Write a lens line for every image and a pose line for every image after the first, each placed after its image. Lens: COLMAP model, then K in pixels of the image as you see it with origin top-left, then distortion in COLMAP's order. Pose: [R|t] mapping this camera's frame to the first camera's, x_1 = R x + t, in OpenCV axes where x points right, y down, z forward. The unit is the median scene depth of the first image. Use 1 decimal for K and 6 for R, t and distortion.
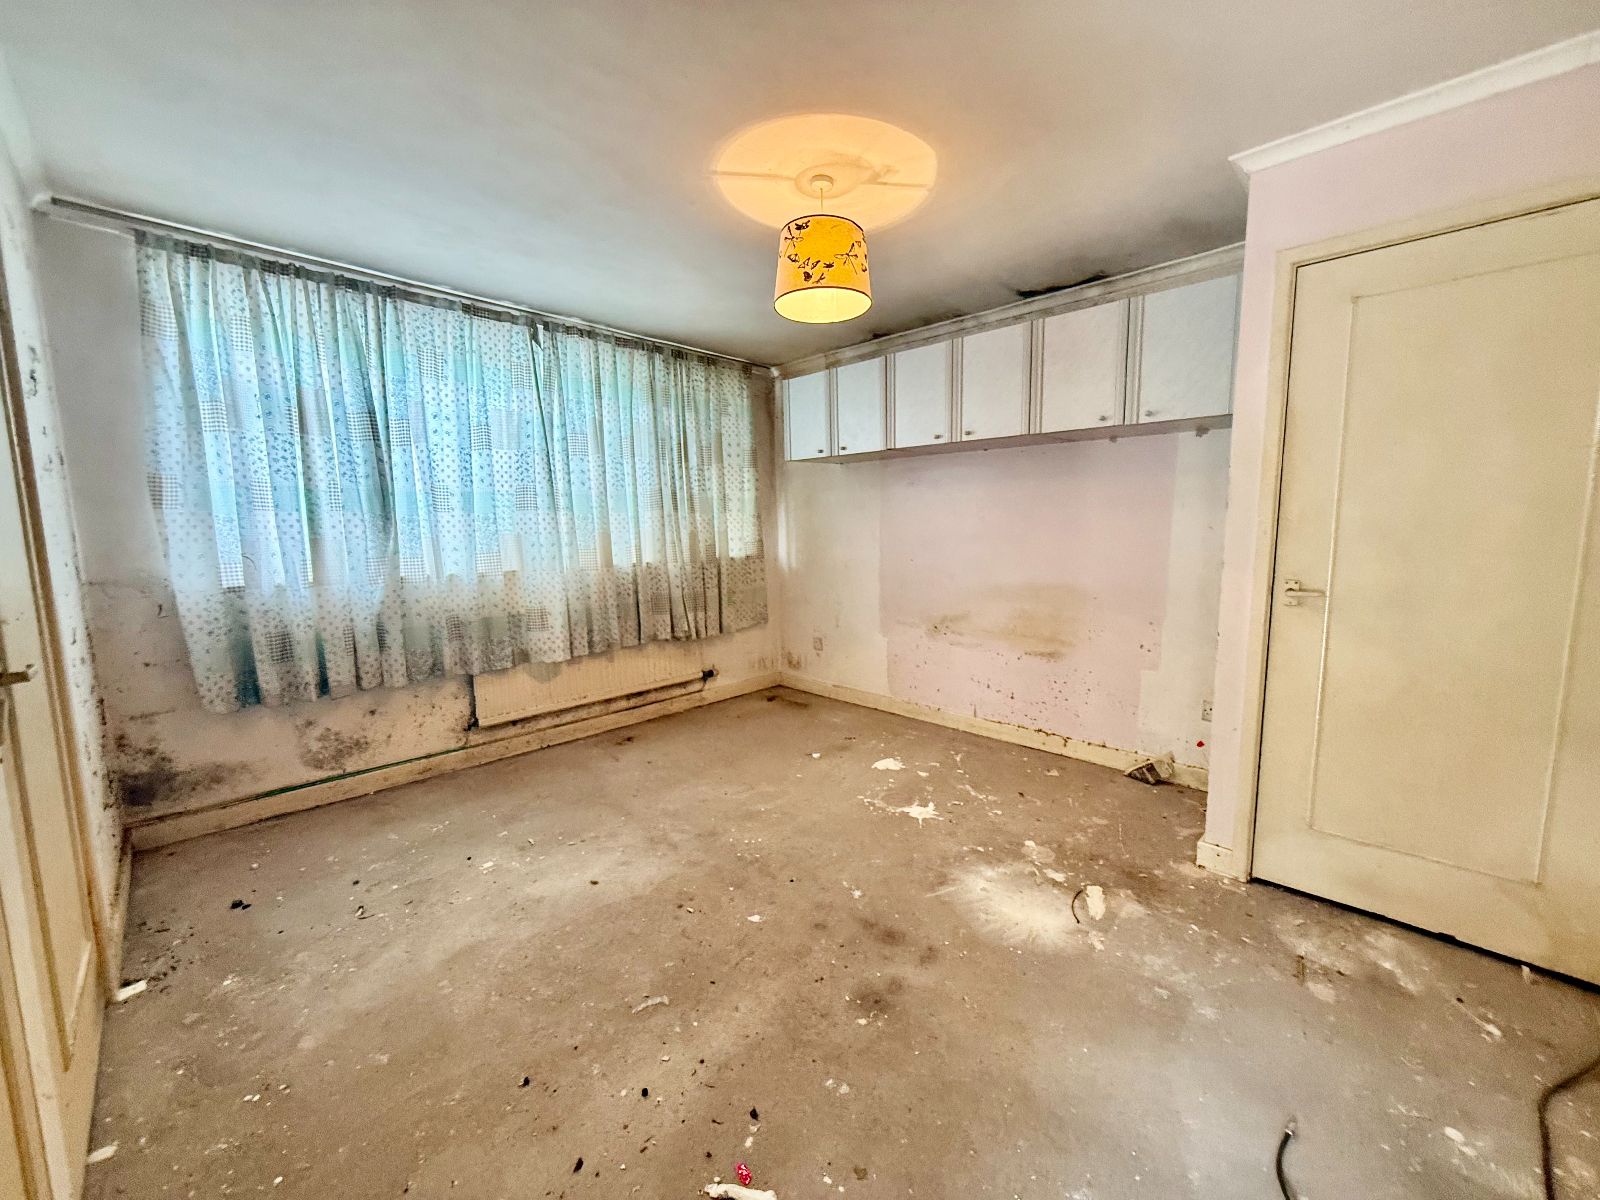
lens RADIAL K [[631.8, 0, 801.1], [0, 631.8, 599.8], [0, 0, 1]] dist [-0.002170, 0.001167]
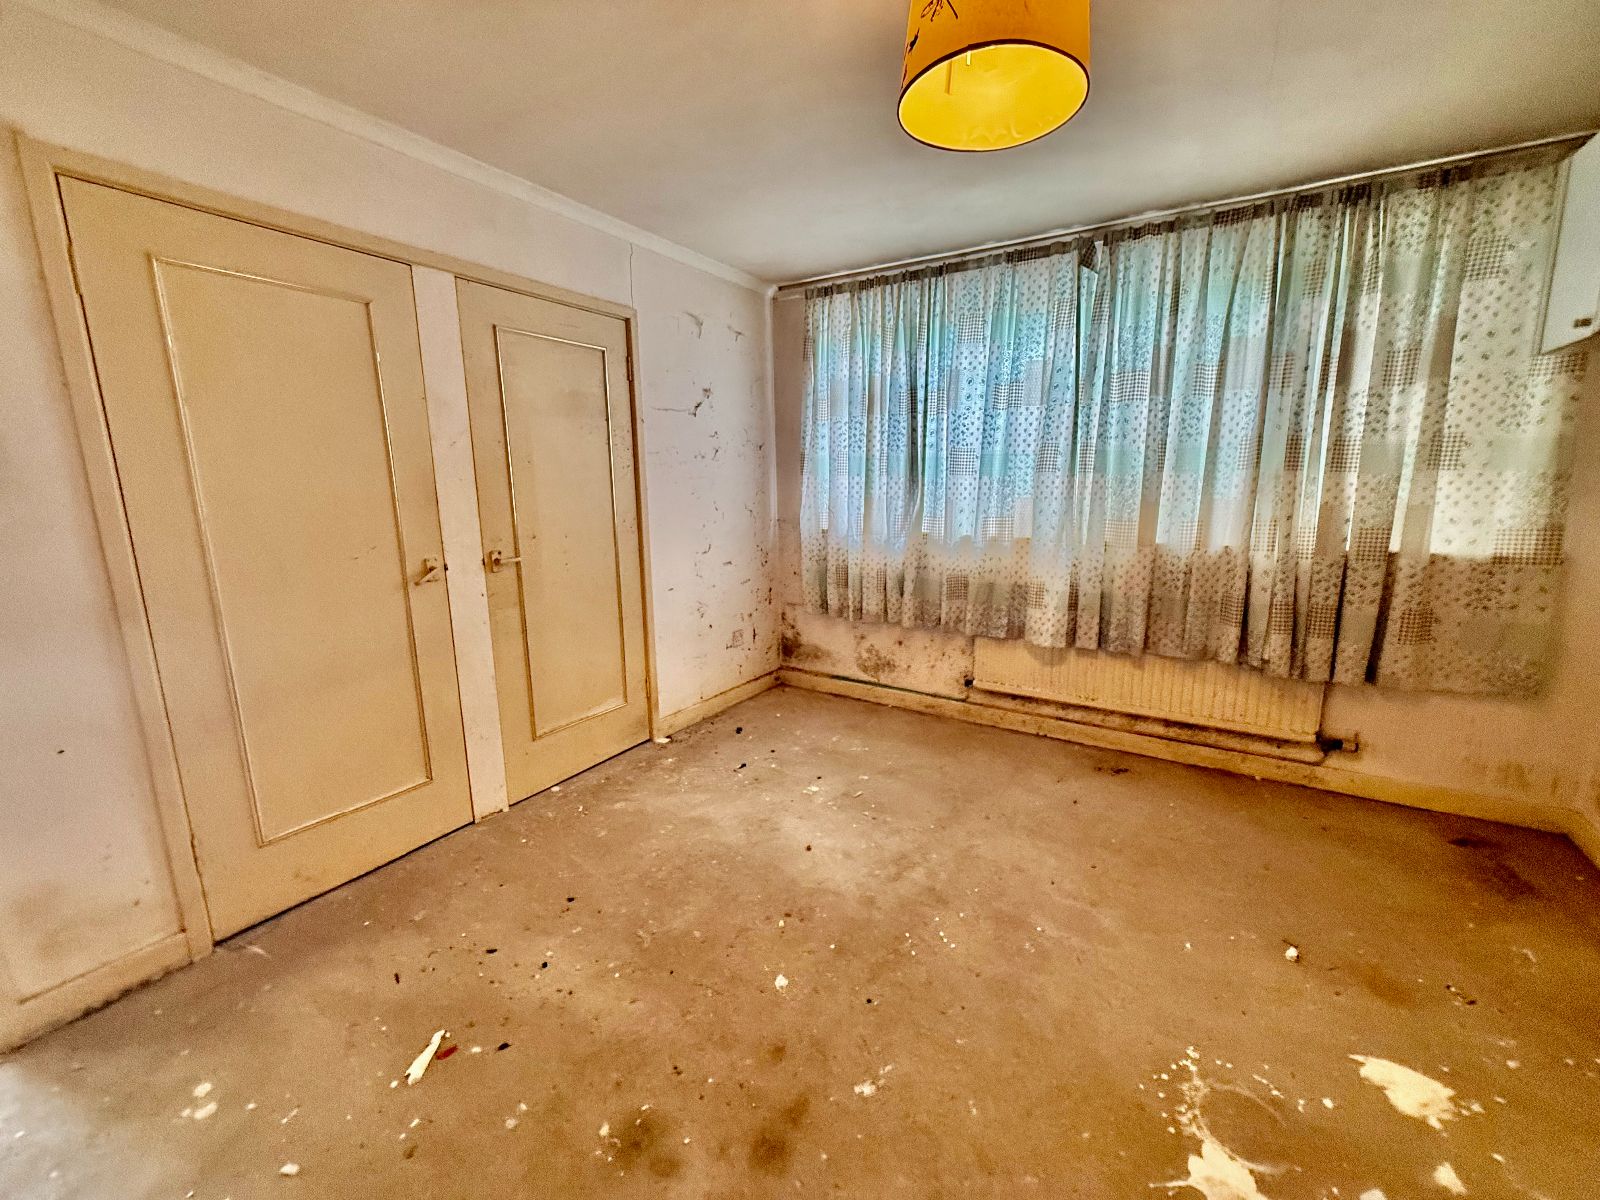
lens RADIAL K [[631.8, 0, 800.8], [0, 631.8, 598.3], [0, 0, 1]] dist [-0.002170, 0.001167]
pose [[0.217871, 0.192107, -0.956884, 0.399604], [-0.112500, 0.978845, 0.170901, -0.086042], [0.969472, 0.070415, 0.234874, 0.501789]]
